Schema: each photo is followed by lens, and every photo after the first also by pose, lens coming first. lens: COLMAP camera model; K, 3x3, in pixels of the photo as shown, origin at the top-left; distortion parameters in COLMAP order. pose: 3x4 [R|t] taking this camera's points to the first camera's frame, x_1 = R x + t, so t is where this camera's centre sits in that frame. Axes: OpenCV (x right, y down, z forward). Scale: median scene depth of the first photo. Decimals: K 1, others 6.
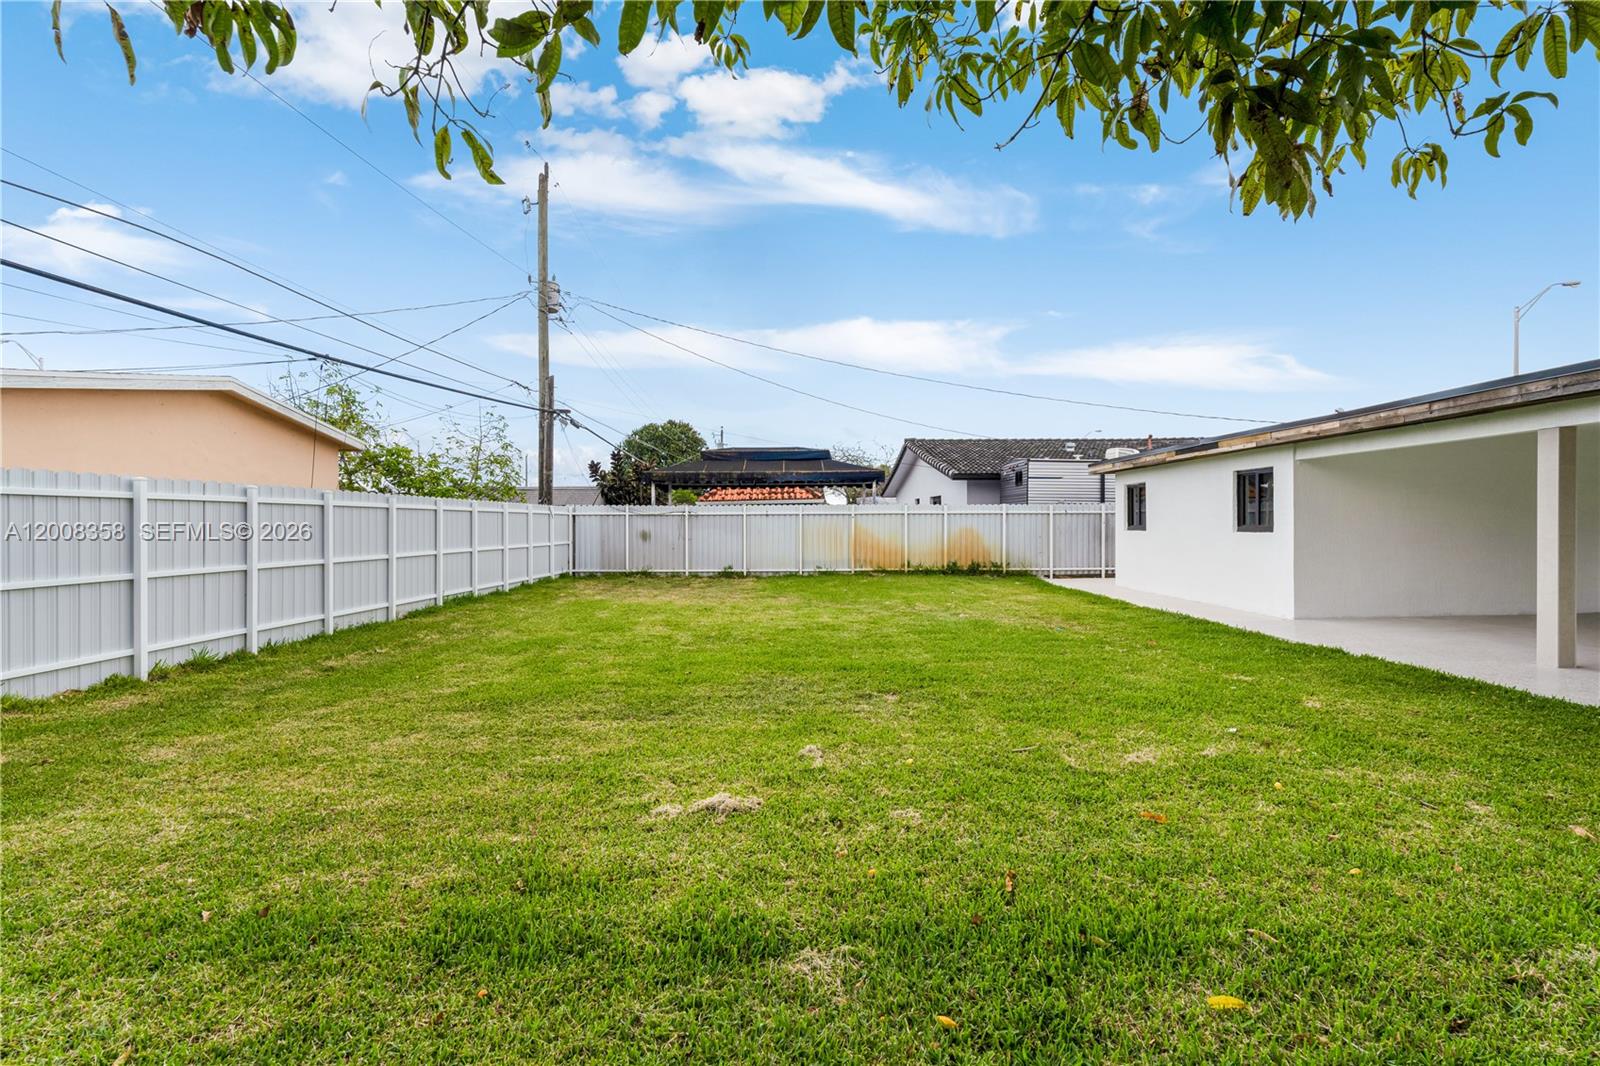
lens RADIAL K [[707.9, 0, 795.4], [0, 707.9, 517.7], [0, 0, 1]] dist [0.000187, 0.000058]
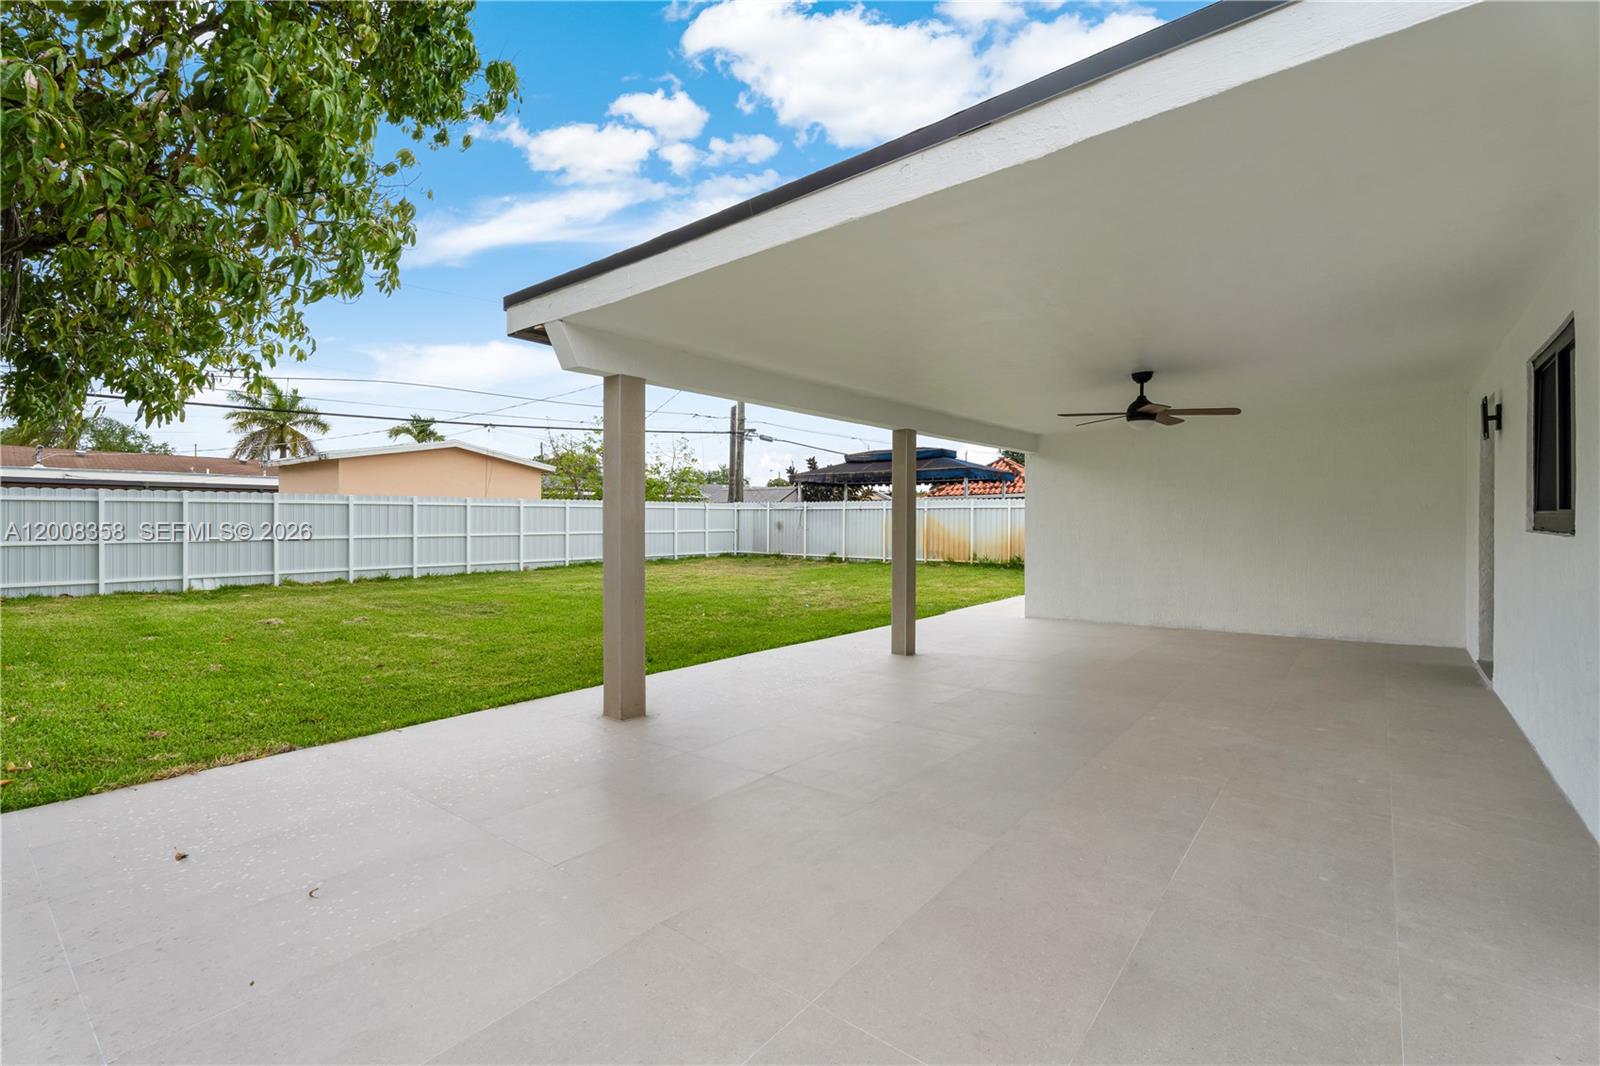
lens RADIAL K [[707.9, 0, 795.4], [0, 707.9, 517.7], [0, 0, 1]] dist [0.000187, 0.000058]
pose [[0.789579, 0.005739, -0.613622, 0.585873], [-0.000335, 0.999960, 0.008921, -0.000284], [0.613649, -0.006838, 0.789549, 0.024909]]
